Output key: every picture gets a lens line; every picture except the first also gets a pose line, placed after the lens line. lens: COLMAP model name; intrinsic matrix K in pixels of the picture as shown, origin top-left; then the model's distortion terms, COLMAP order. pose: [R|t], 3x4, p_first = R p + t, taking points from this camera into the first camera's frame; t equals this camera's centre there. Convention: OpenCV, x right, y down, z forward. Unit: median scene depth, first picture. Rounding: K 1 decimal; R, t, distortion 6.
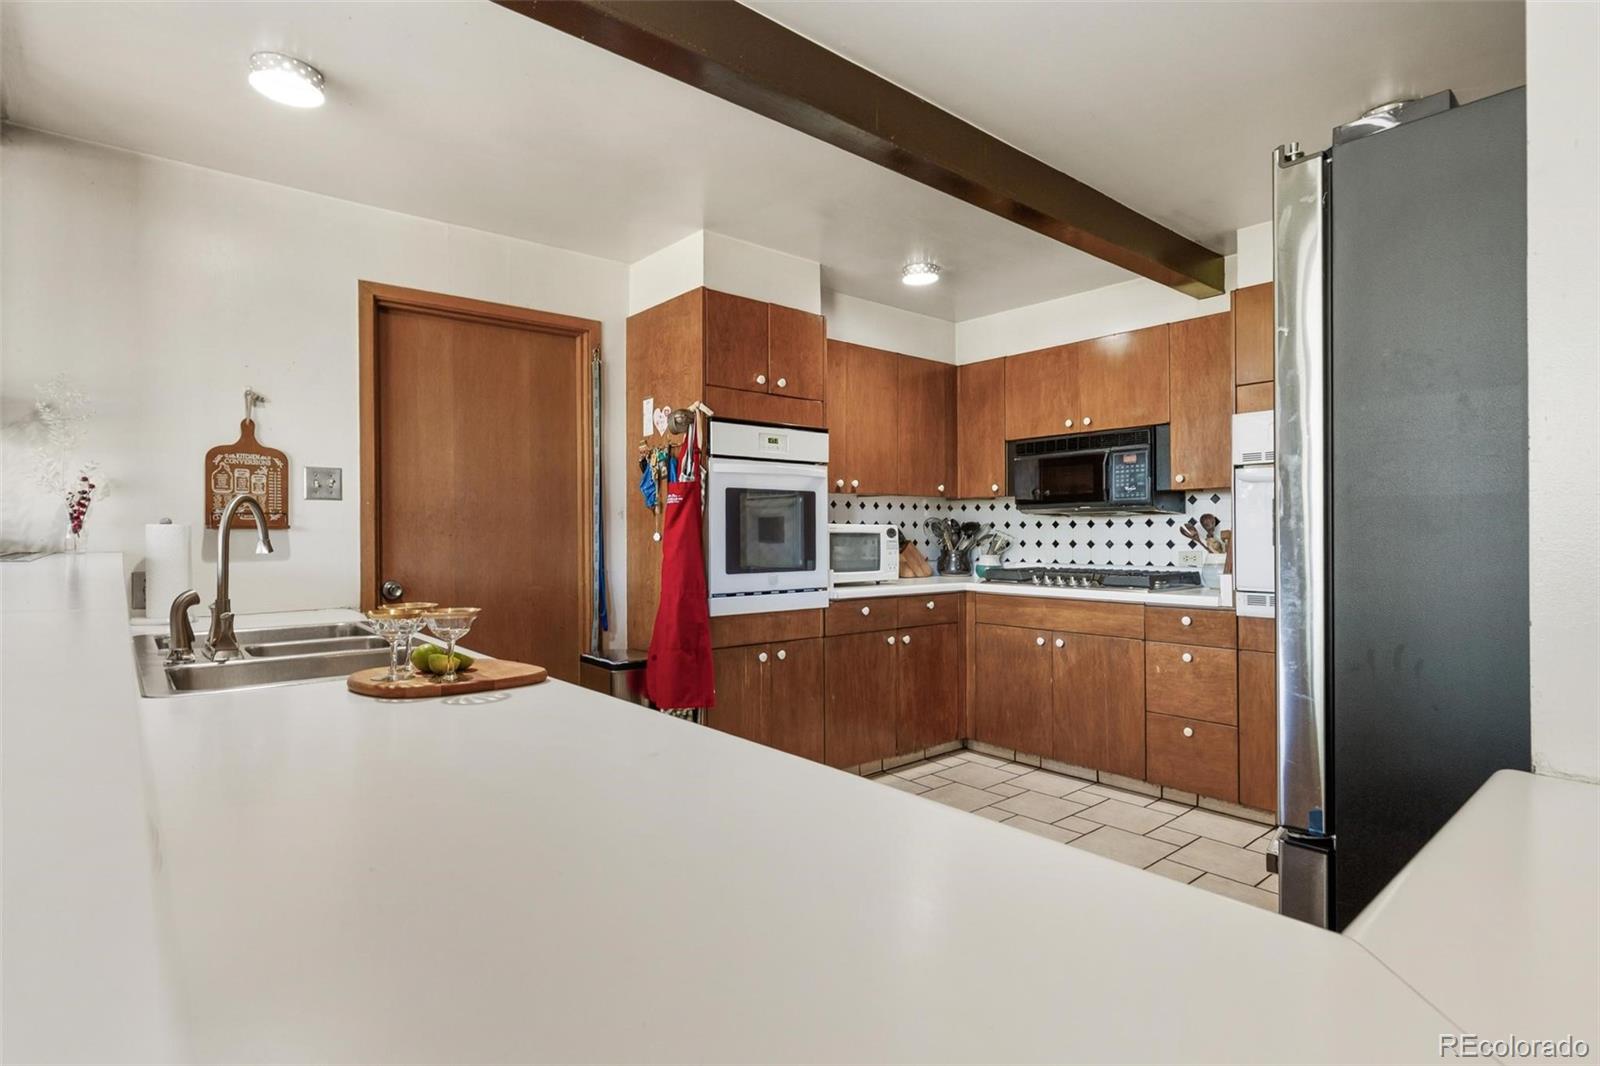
lens RADIAL K [[773.6, 0, 799.1], [0, 773.6, 534.7], [0, 0, 1]] dist [0.006674, -0.001052]
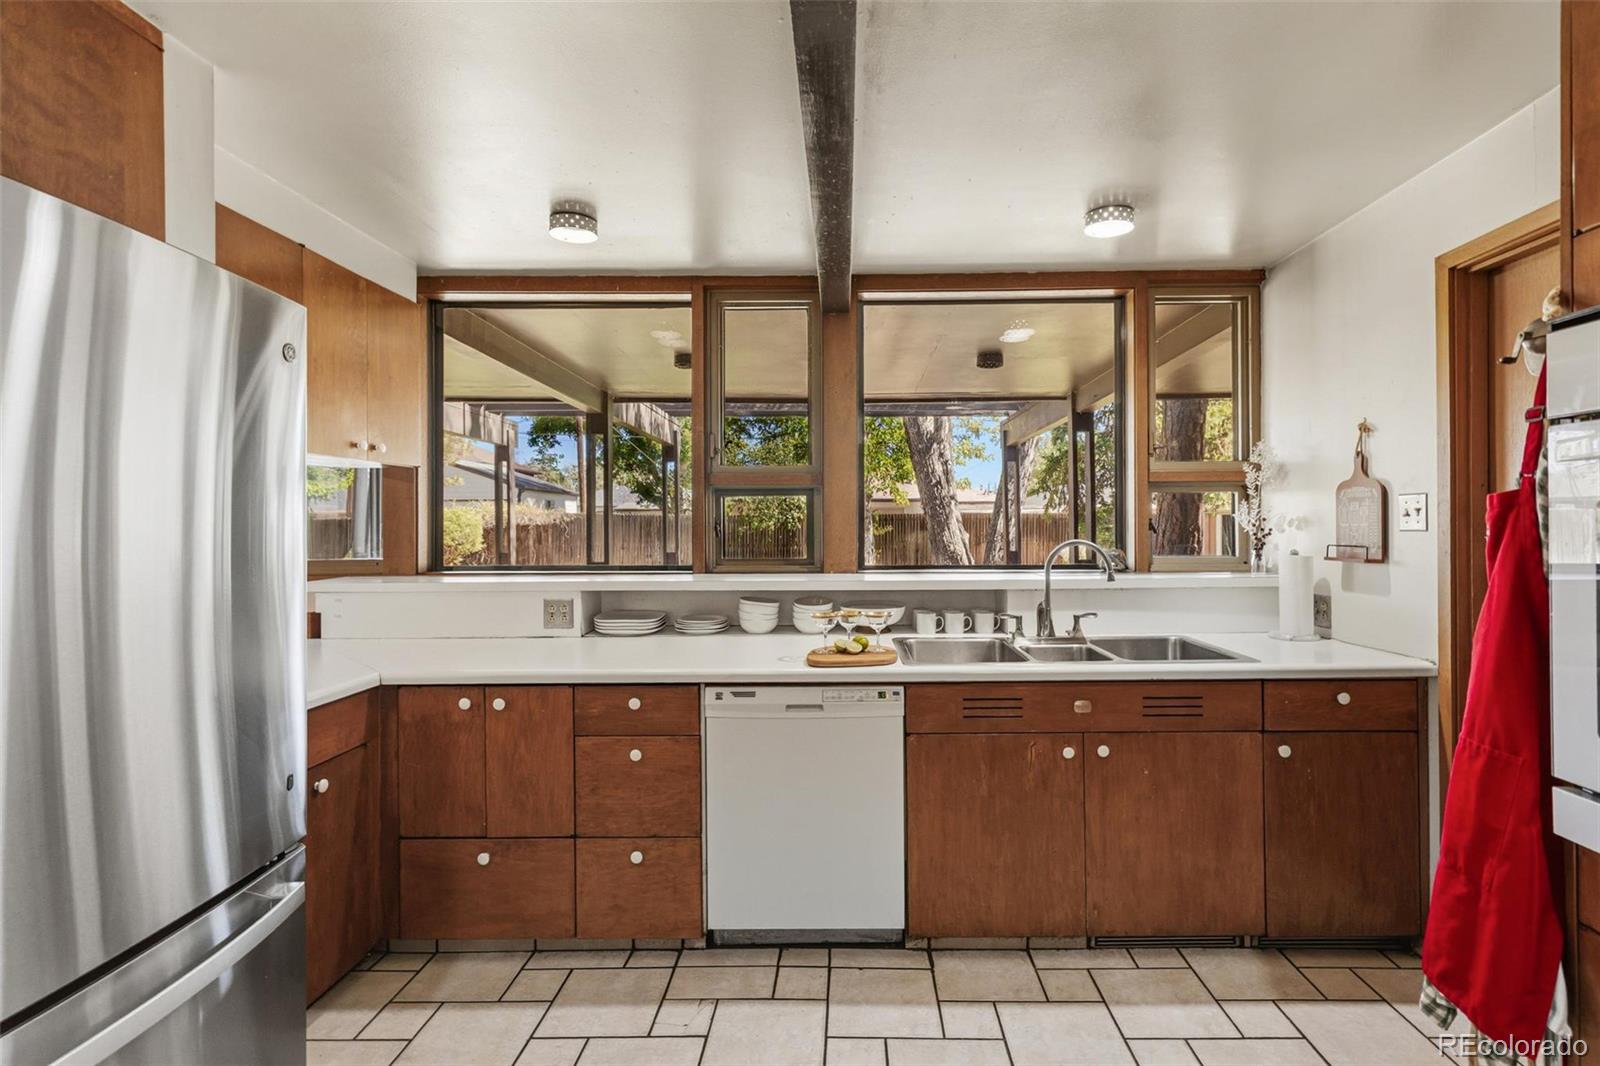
lens RADIAL K [[773.6, 0, 813.9], [0, 773.6, 526.0], [0, 0, 1]] dist [0.006674, -0.001052]
pose [[-0.656865, 0.005738, -0.753986, 0.409348], [0.002167, 0.999981, 0.005722, -0.050240], [0.754005, 0.002125, -0.656865, 0.933668]]
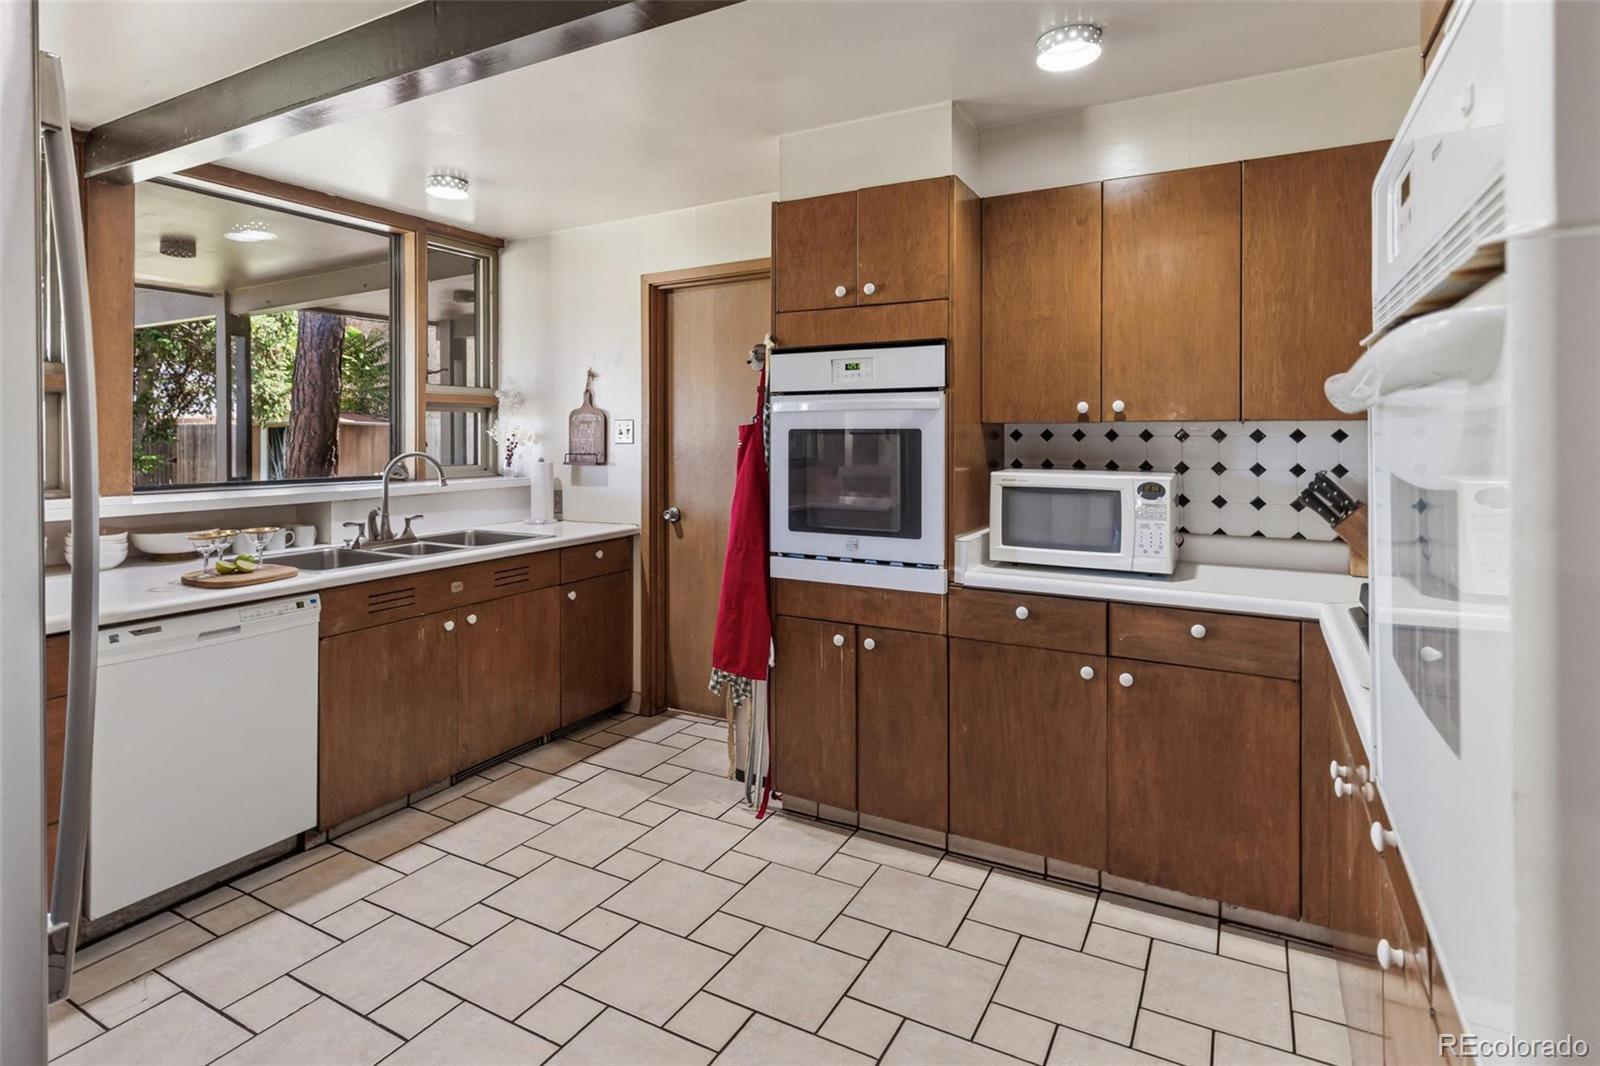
lens RADIAL K [[859.1, 0, 774.5], [0, 859.1, 443.2], [0, 0, 1]] dist [0.005377, 0.000078]
pose [[0.348335, 0.008963, -0.937327, 0.765570], [-0.004054, 0.999959, 0.008056, -0.051731], [0.937362, 0.000994, 0.348357, 0.636270]]
